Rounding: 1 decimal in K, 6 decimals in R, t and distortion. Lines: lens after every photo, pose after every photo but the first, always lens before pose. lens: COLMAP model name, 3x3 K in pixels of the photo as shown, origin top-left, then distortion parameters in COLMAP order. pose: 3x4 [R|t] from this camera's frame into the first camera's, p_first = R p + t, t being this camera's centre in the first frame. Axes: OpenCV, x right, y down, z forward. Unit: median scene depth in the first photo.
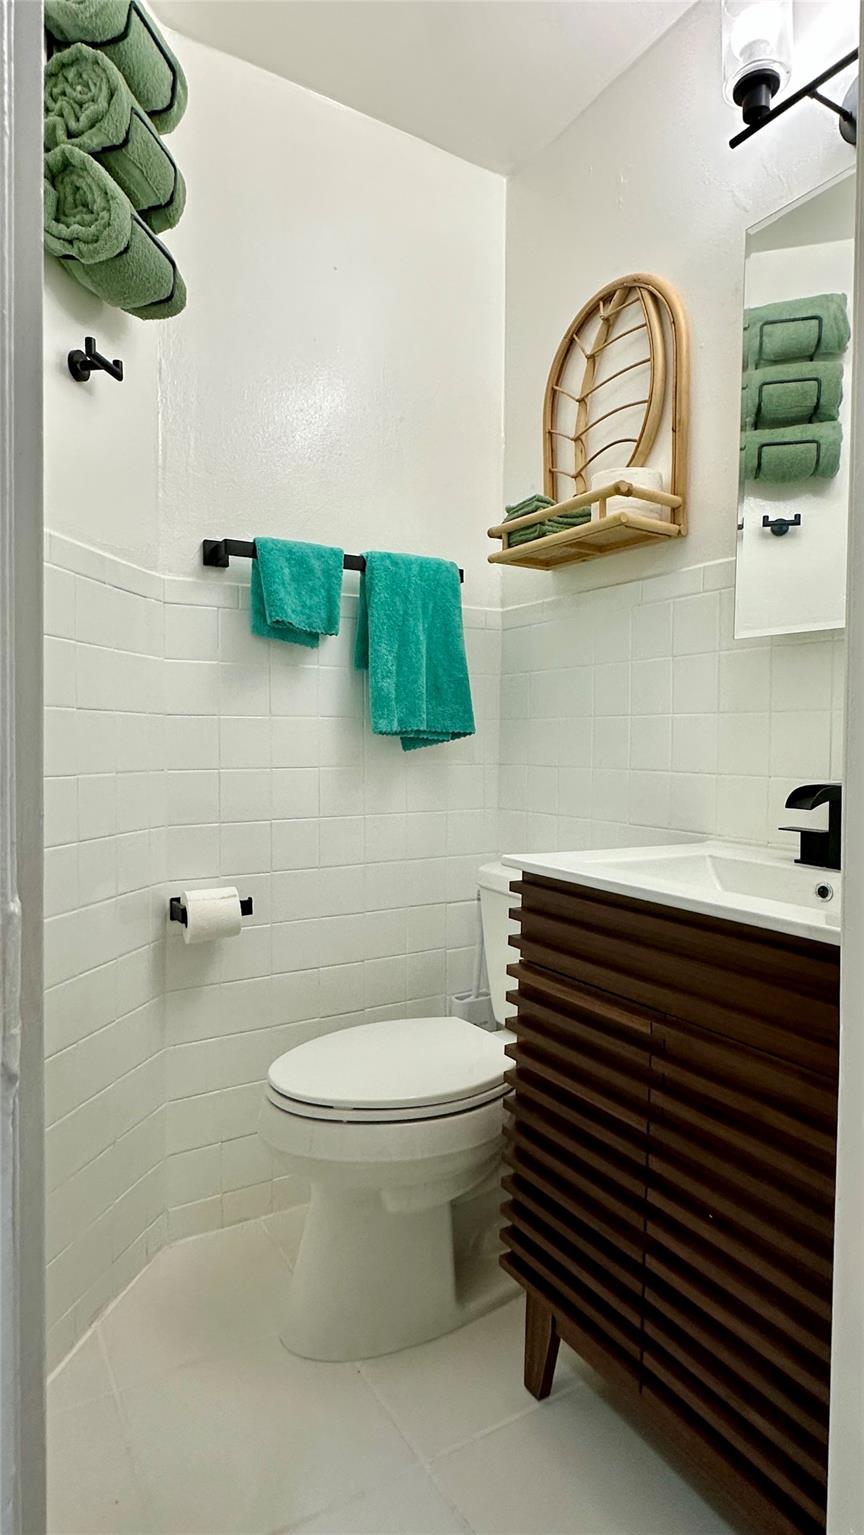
lens RADIAL K [[833.4, 0, 434.4], [0, 833.4, 763.8], [0, 0, 1]] dist [0.002069, -0.001450]
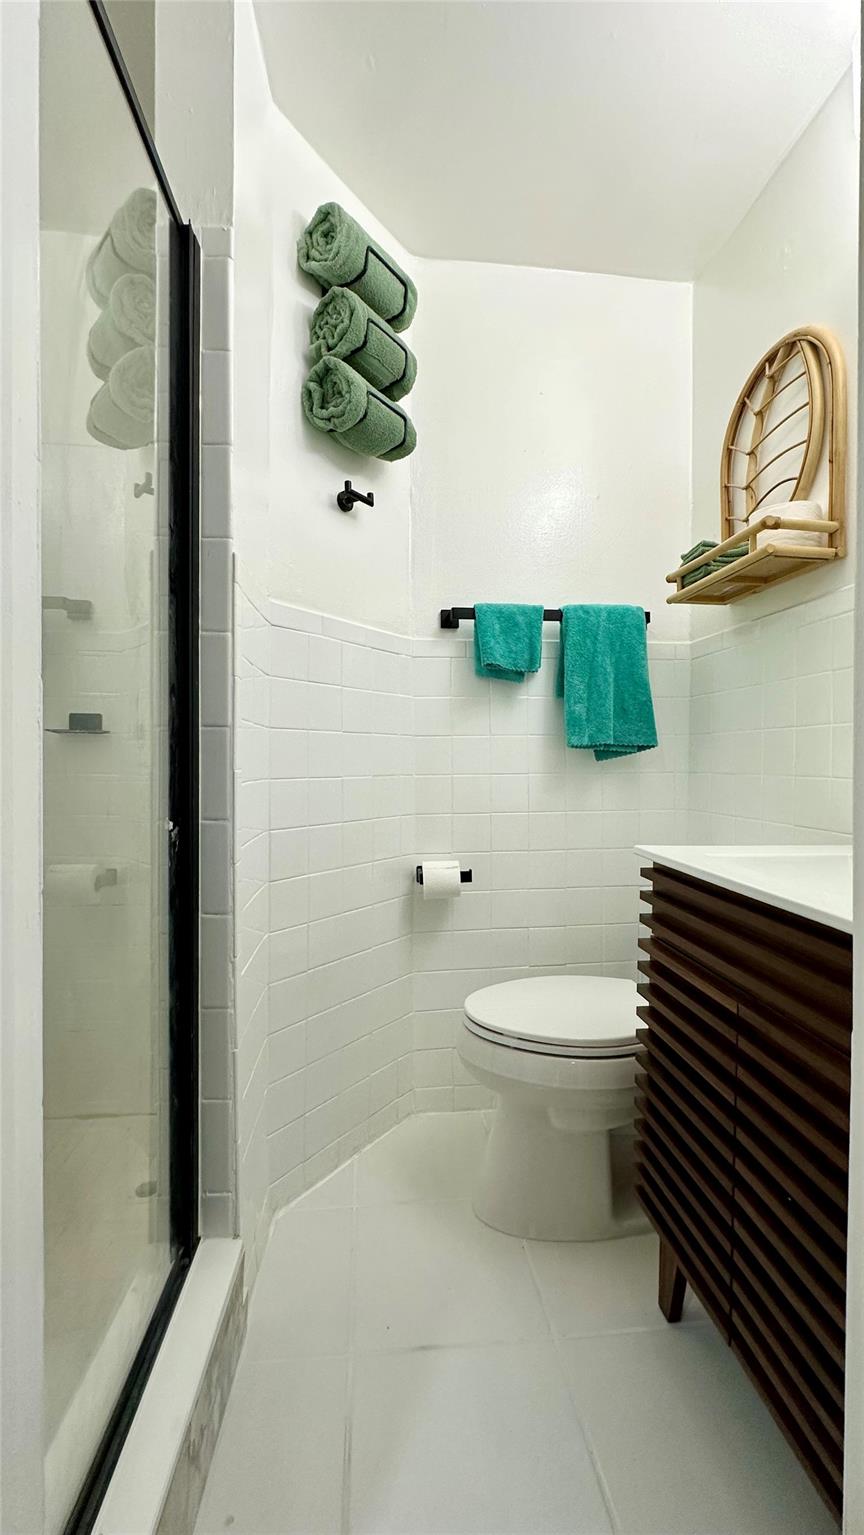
lens RADIAL K [[619.8, 0, 432.2], [0, 619.8, 765.0], [0, 0, 1]] dist [0.000293, 0.000158]
pose [[0.909051, -0.003553, -0.416670, 0.143708], [-0.003876, 0.999848, -0.016982, 0.008390], [0.416667, 0.017053, 0.908899, 0.057775]]
